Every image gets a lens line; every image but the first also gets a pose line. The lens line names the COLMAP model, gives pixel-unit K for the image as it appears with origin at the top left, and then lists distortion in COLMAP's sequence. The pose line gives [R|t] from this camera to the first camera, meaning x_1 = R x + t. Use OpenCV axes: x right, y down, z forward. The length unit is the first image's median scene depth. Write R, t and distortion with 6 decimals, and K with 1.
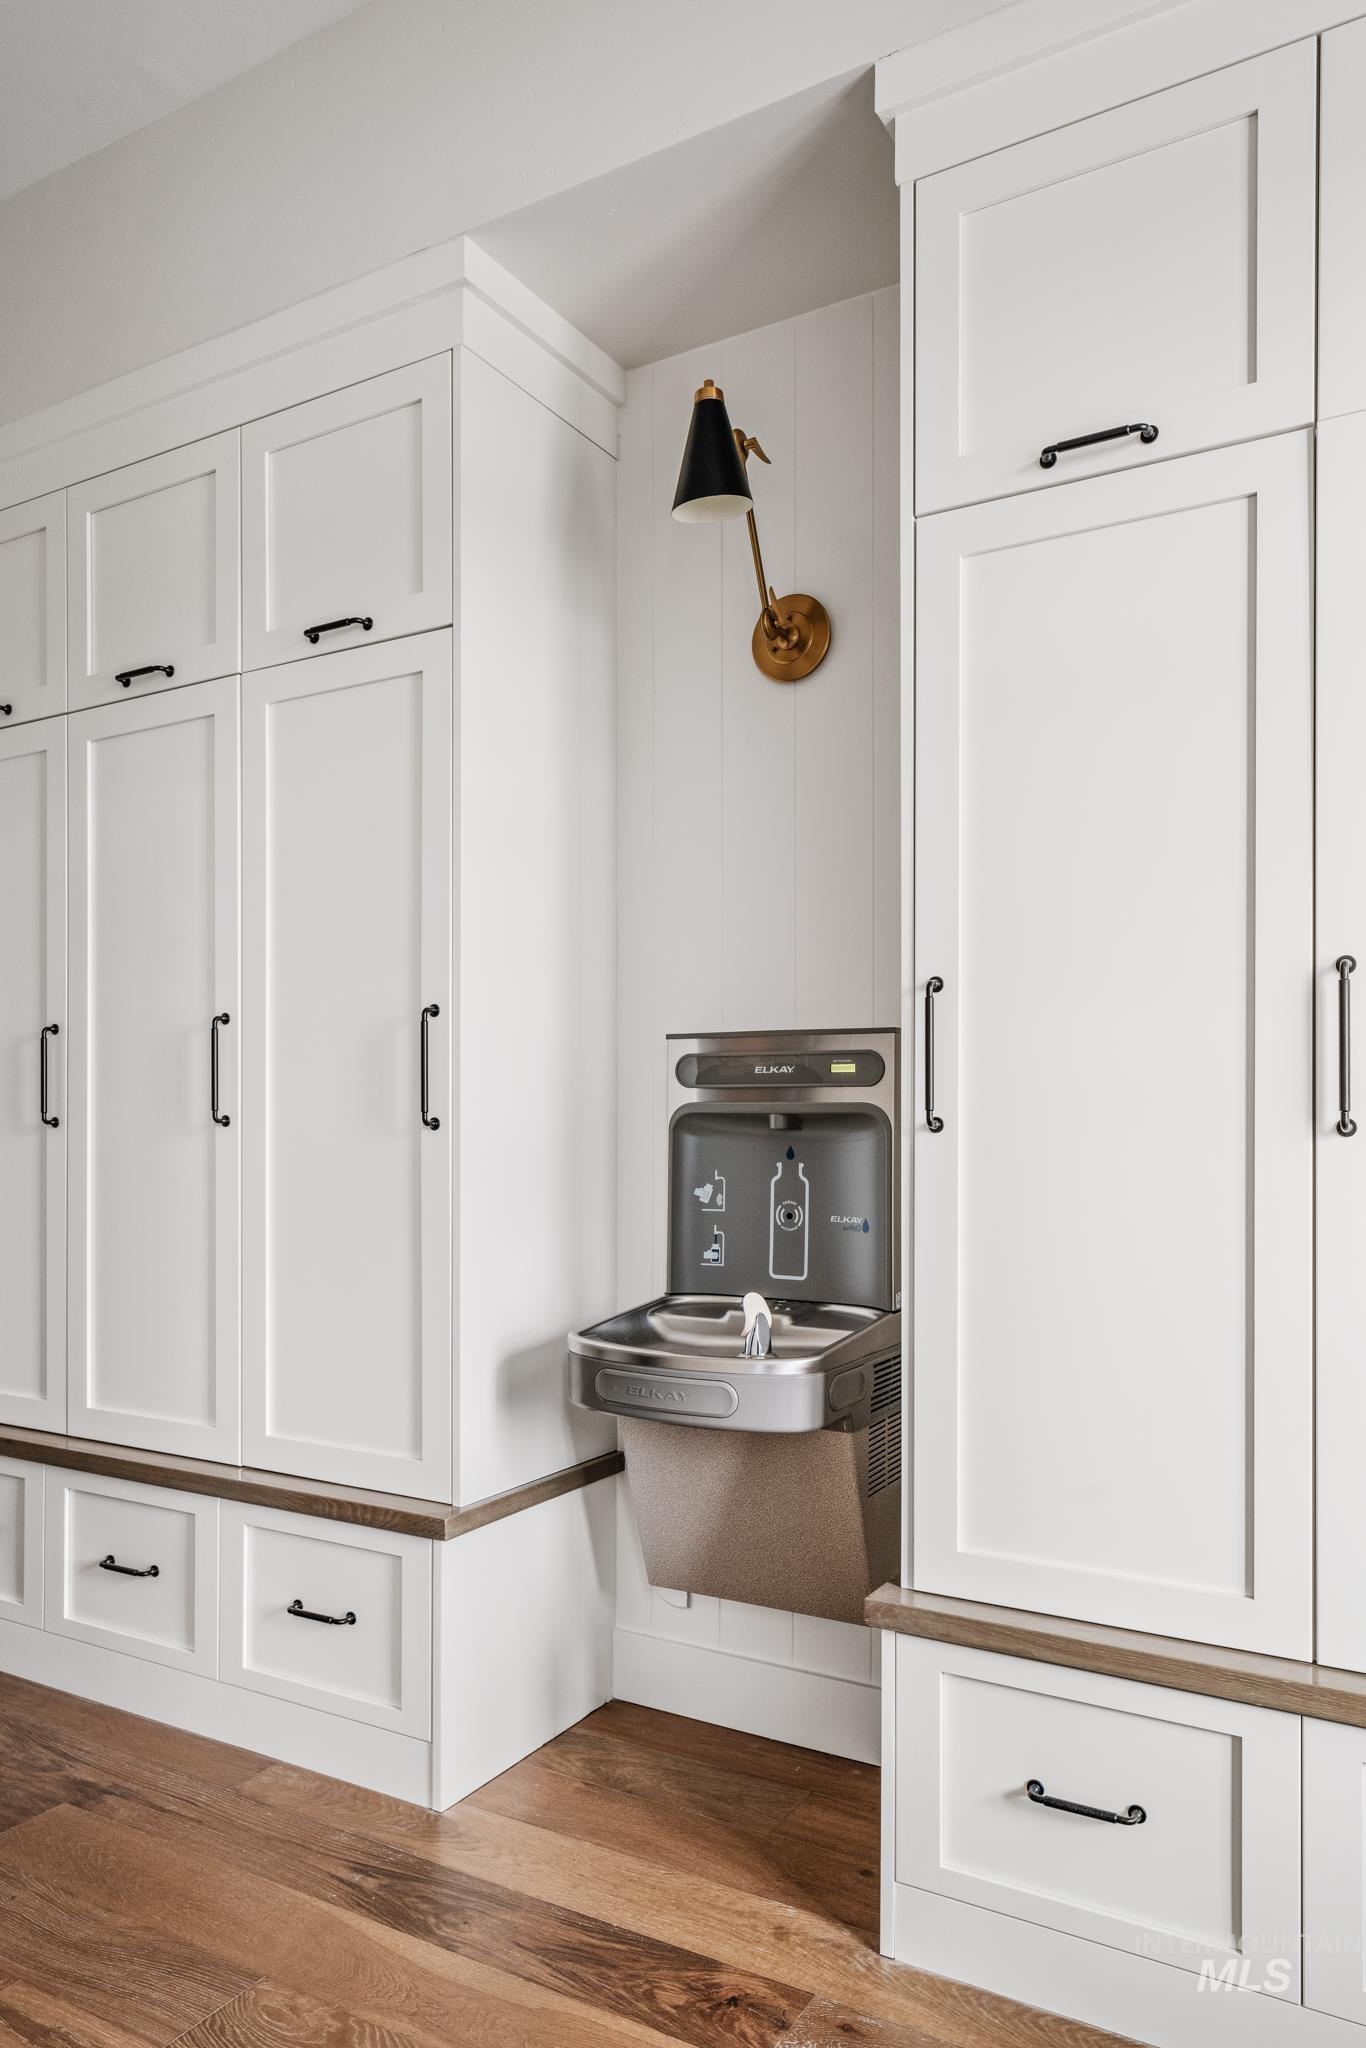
lens RADIAL K [[1391.5, 0, 686.1], [0, 1391.5, 1116.0], [0, 0, 1]] dist [0.000233, 0.001550]
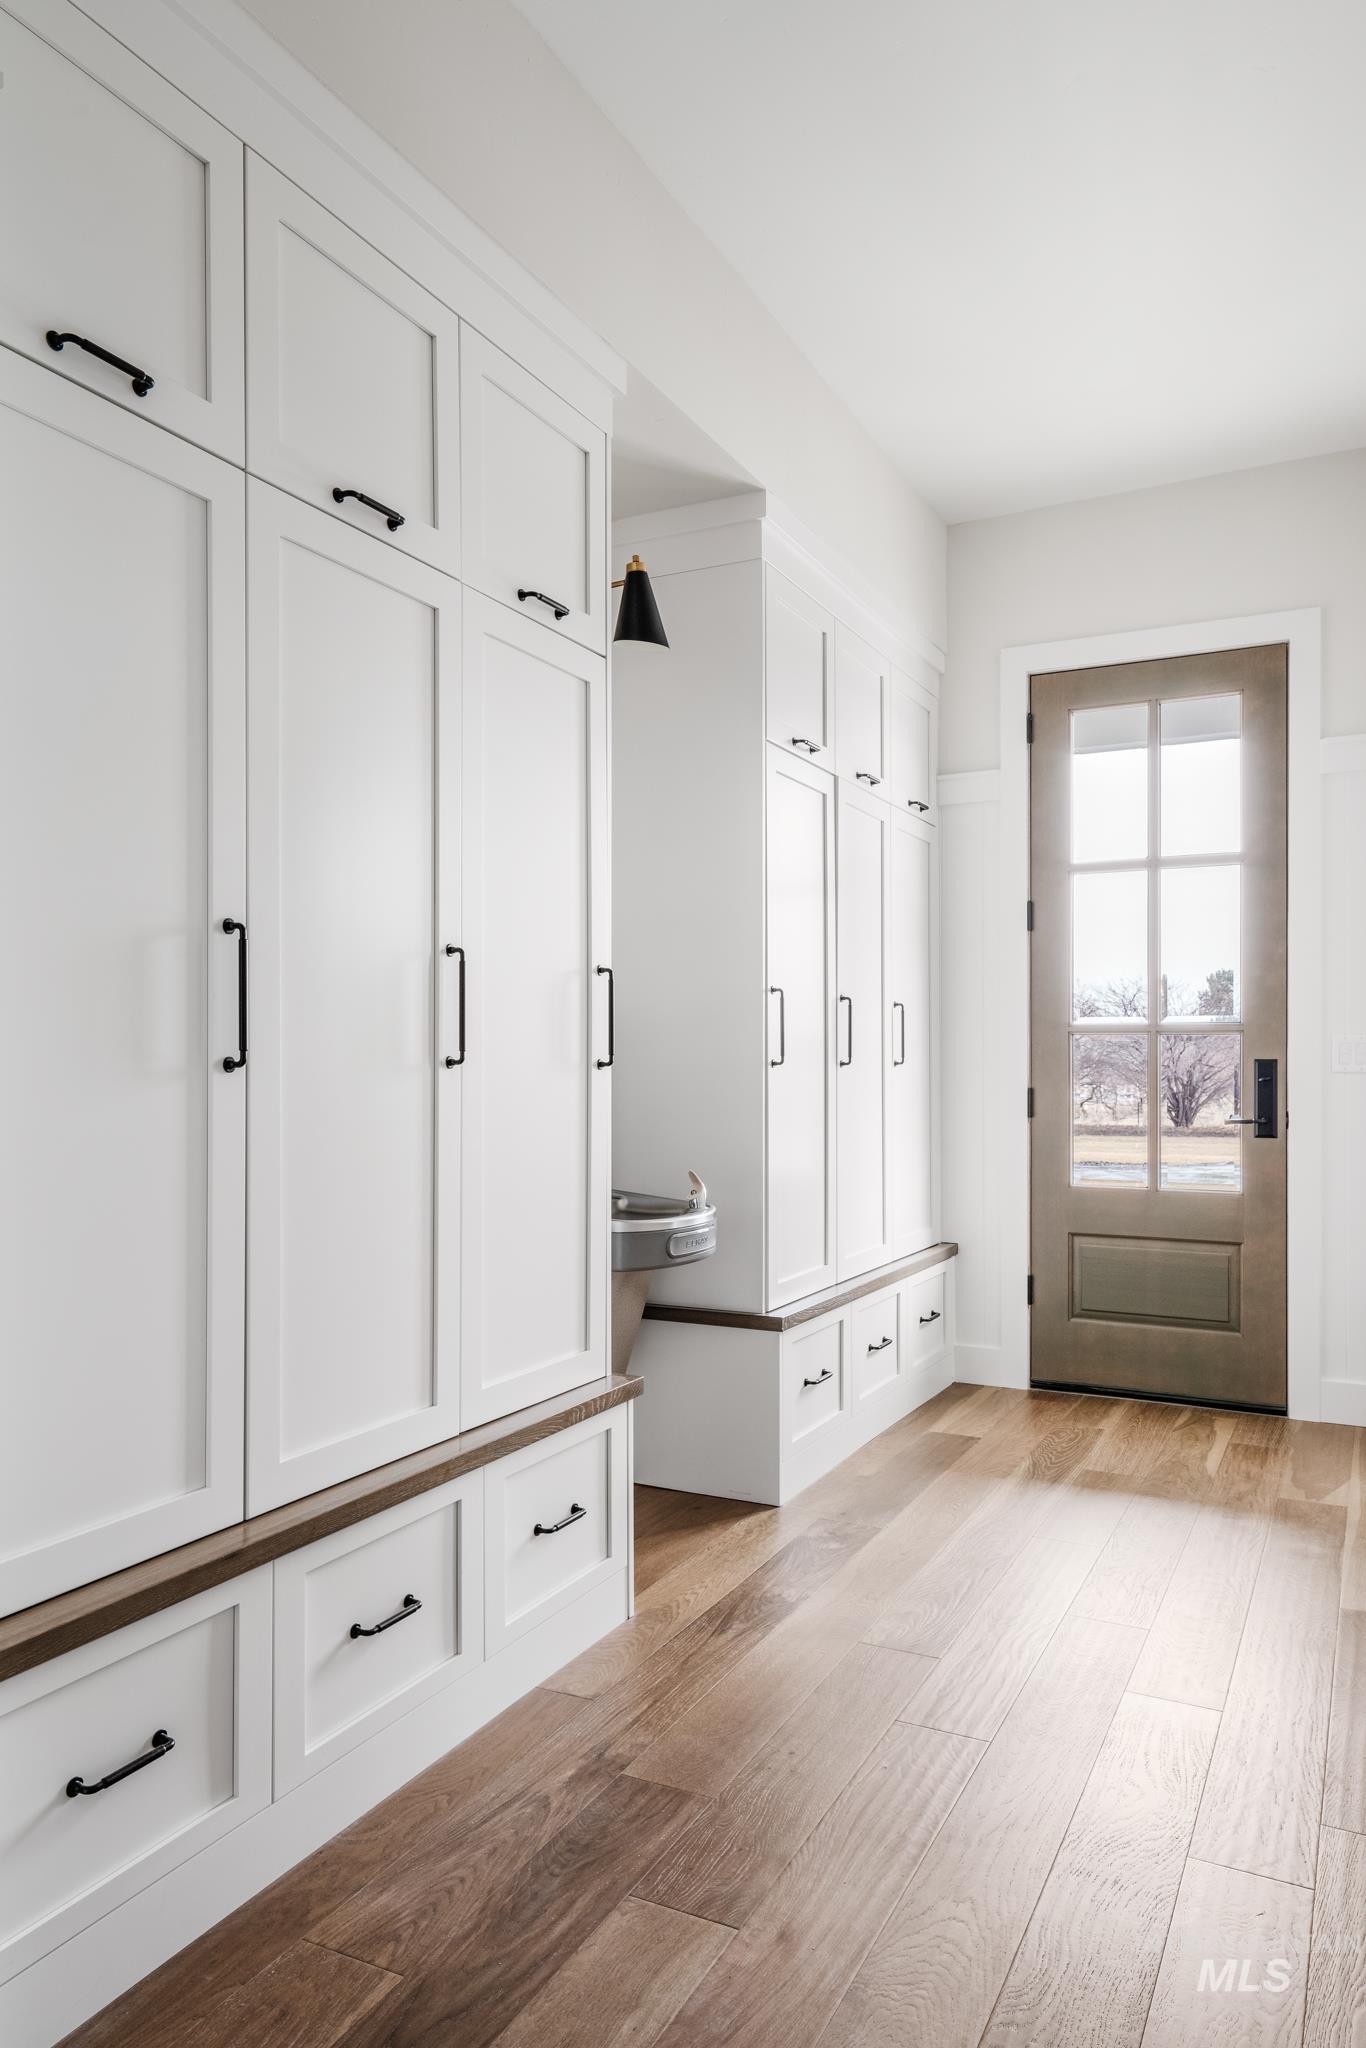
lens RADIAL K [[1399.4, 0, 683.0], [0, 1399.4, 1024.0], [0, 0, 1]] dist [-0.005773, -0.001512]
pose [[-0.053864, 0.018771, 0.998372, -1.454293], [0.002354, 0.999823, -0.018671, -0.007812], [-0.998546, 0.001344, -0.053898, 1.030545]]
